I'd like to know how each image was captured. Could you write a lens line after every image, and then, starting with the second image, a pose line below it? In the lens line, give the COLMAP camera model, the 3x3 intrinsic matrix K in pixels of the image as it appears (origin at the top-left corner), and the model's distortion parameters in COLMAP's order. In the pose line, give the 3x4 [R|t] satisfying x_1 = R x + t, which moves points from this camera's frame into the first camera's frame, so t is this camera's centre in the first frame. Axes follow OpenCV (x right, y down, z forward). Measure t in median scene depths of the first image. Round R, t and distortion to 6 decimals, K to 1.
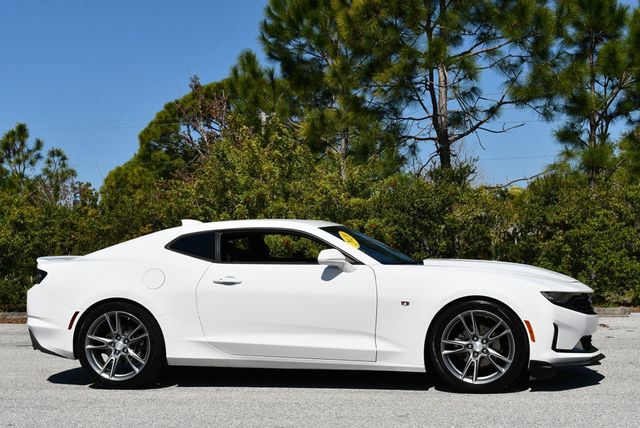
lens RADIAL K [[1212.2, 0, 320.0], [0, 1212.2, 214.0], [0, 0, 1]] dist [-0.005661, 0.067129]
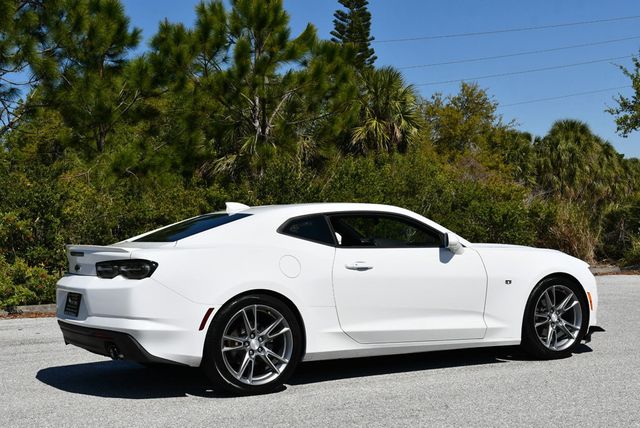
lens RADIAL K [[993.0, 0, 319.4], [0, 993.0, 225.6], [0, 0, 1]] dist [-0.000531, -0.050664]
pose [[0.728429, 0.001211, 0.685120, -0.617453], [-0.006158, 0.999970, 0.004779, 0.019683], [-0.685094, -0.007700, 0.728414, 0.449762]]
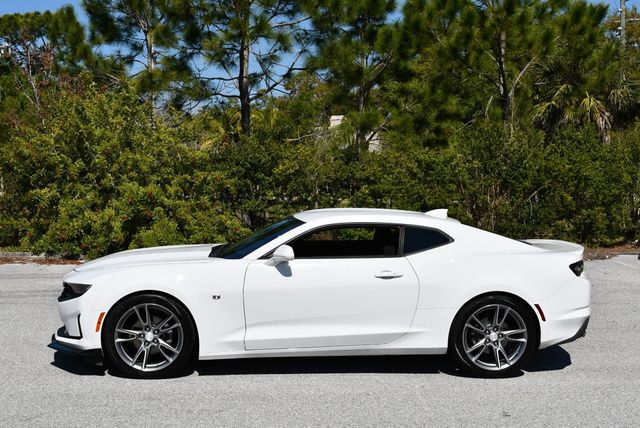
lens RADIAL K [[963.4, 0, 320.0], [0, 963.4, 214.0], [0, 0, 1]] dist [-0.022917, 0.036206]
pose [[0.948692, 0.012755, 0.315945, -0.287140], [-0.041035, 0.995703, 0.083020, -0.068087], [-0.313528, -0.091725, 0.945138, 0.191486]]
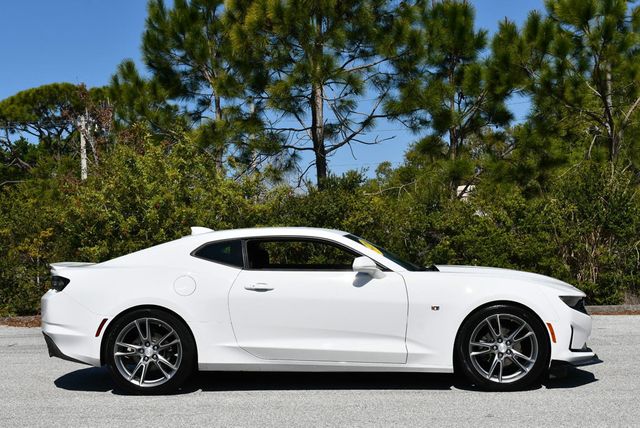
lens RADIAL K [[1137.5, 0, 320.0], [0, 1137.5, 214.0], [0, 0, 1]] dist [-0.018865, -0.022365]
pose [[0.981539, 0.006818, 0.191140, -0.206767], [-0.006415, 0.999976, -0.002729, -0.004678], [-0.191154, 0.001453, 0.981559, 0.042880]]
